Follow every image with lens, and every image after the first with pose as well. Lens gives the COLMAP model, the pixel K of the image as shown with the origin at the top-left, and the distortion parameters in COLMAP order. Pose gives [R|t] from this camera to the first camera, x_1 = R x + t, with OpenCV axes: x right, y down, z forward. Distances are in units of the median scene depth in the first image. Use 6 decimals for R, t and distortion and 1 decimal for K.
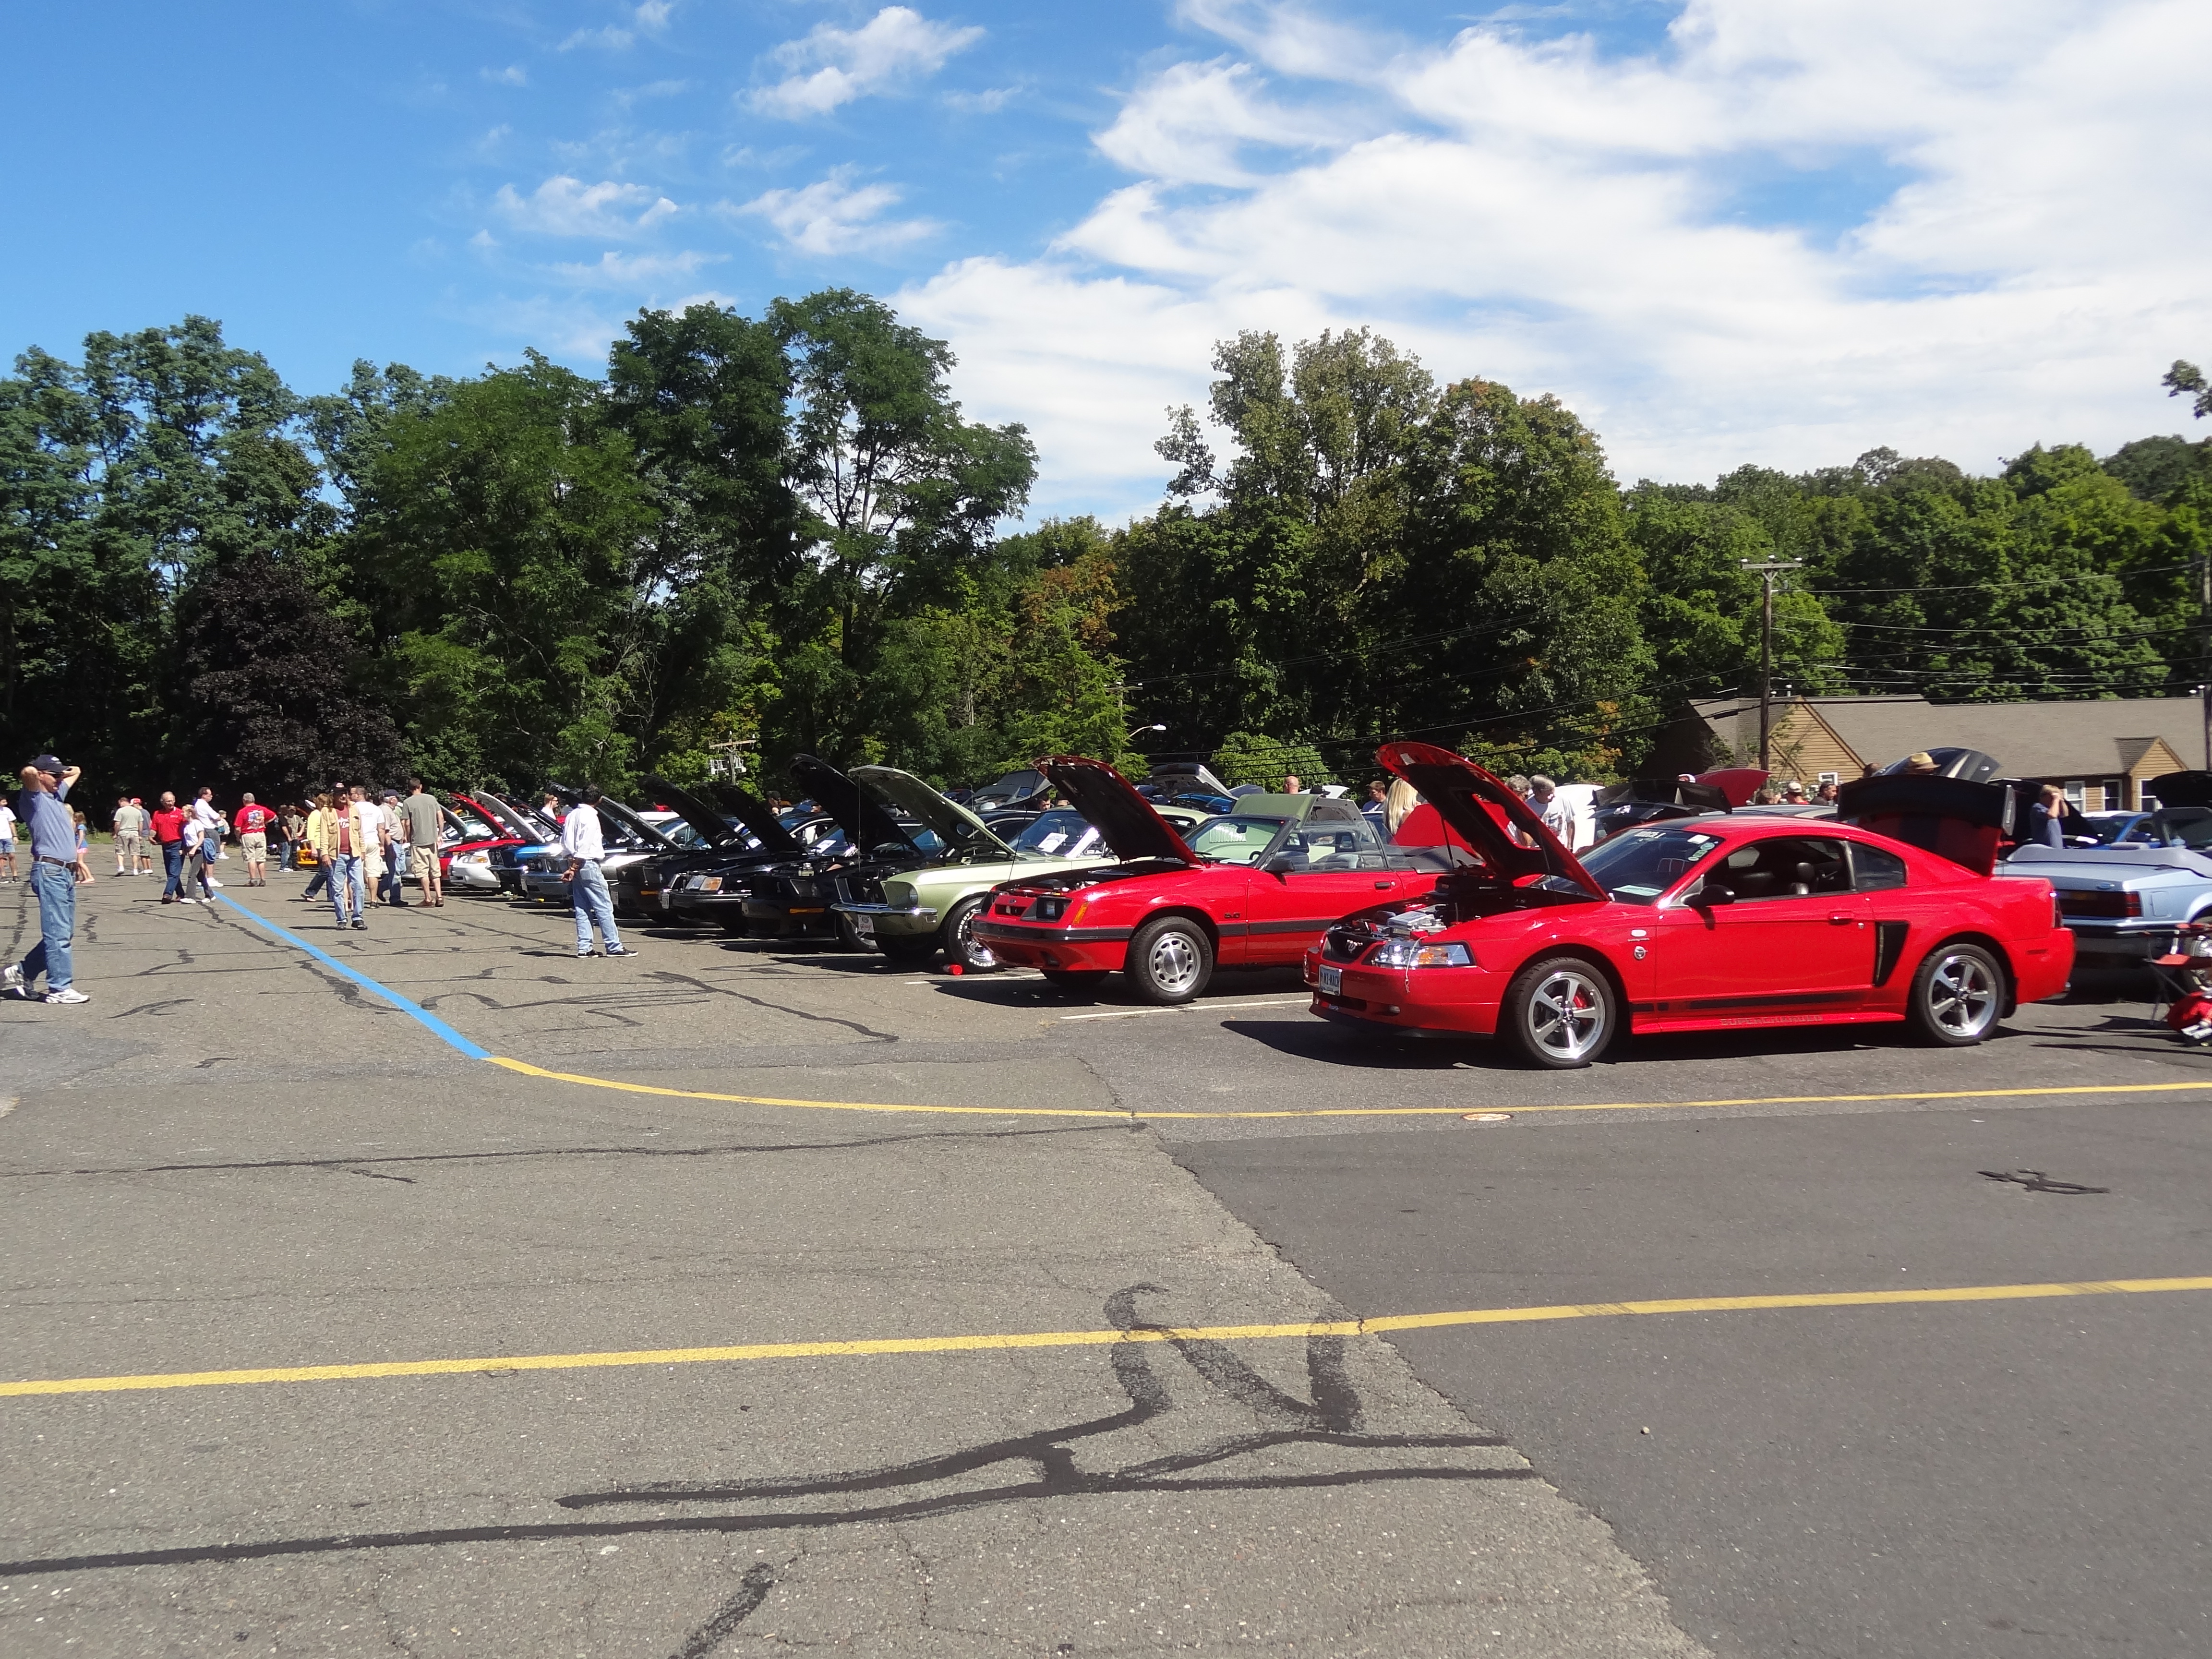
lens RADIAL K [[1977.6, 0, 1104.8], [0, 1977.6, 832.7], [0, 0, 1]] dist [0.005646, 0.005915]
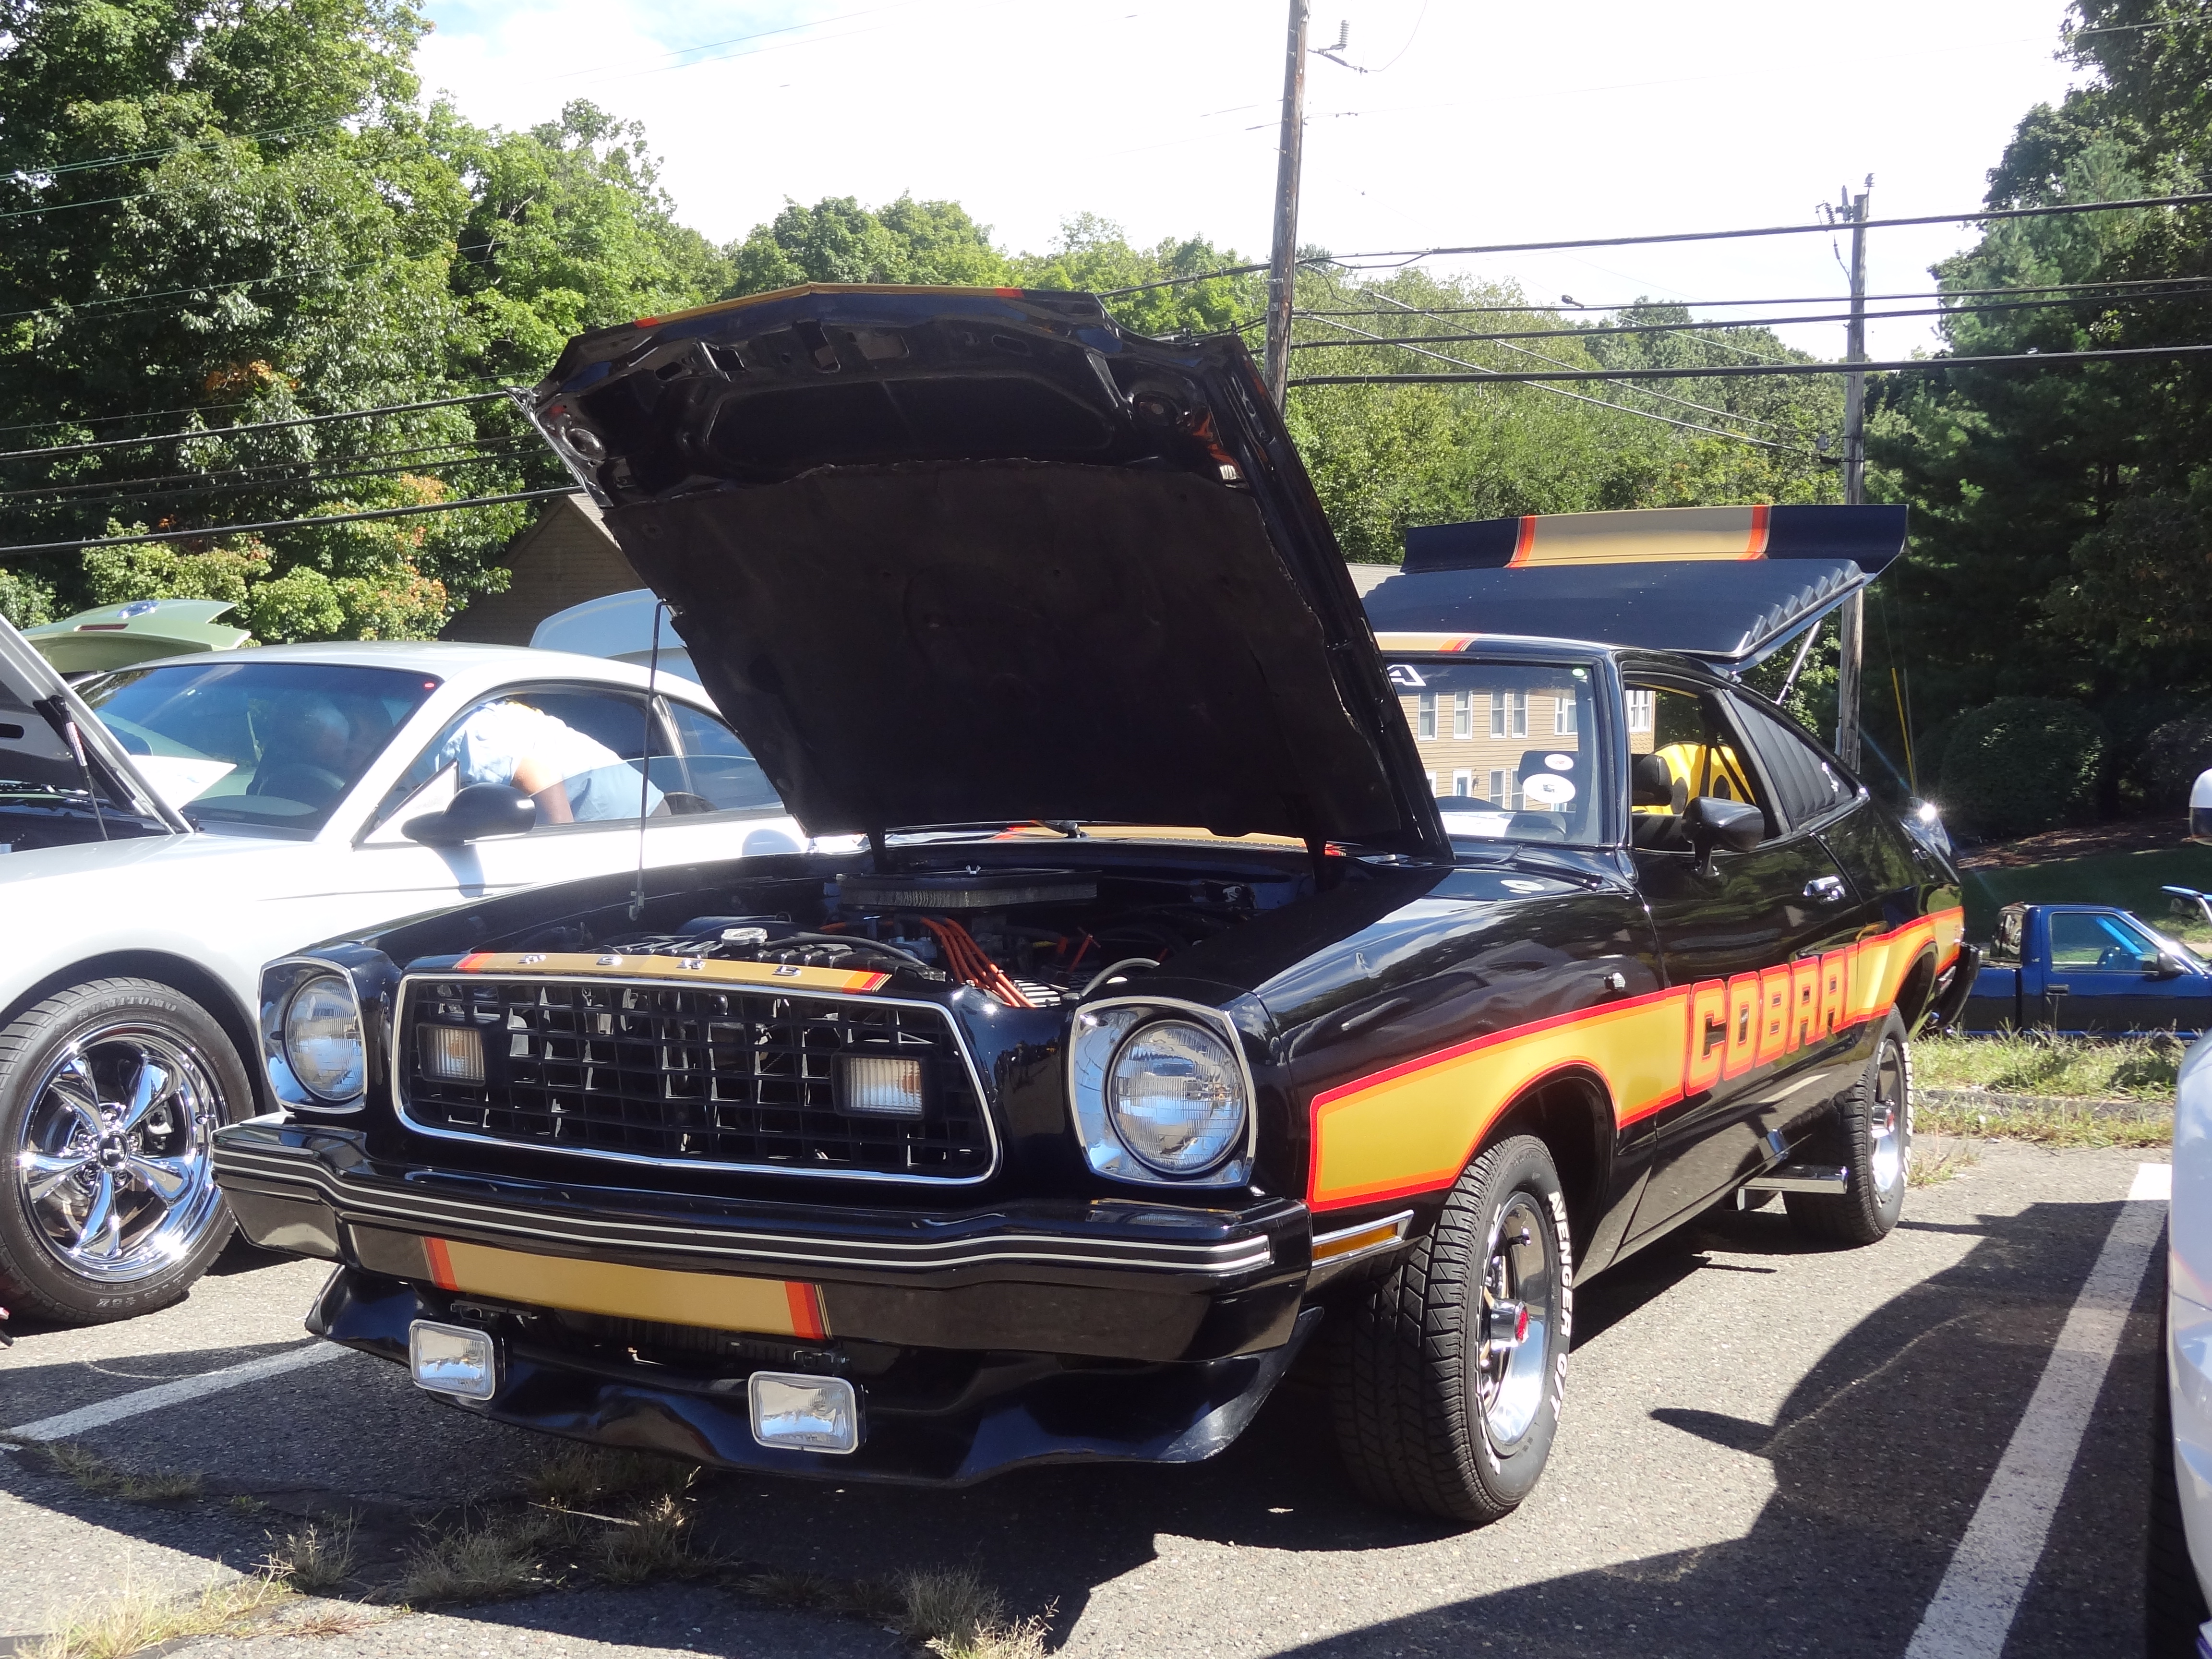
lens RADIAL K [[2413.1, 0, 1104.3], [0, 2413.1, 831.0], [0, 0, 1]] dist [-0.009449, 0.000000]
pose [[0.791629, -0.008399, 0.610945, 0.033999], [-0.004080, 0.999811, 0.019031, 0.005740], [-0.610989, -0.017558, 0.791445, 0.453864]]
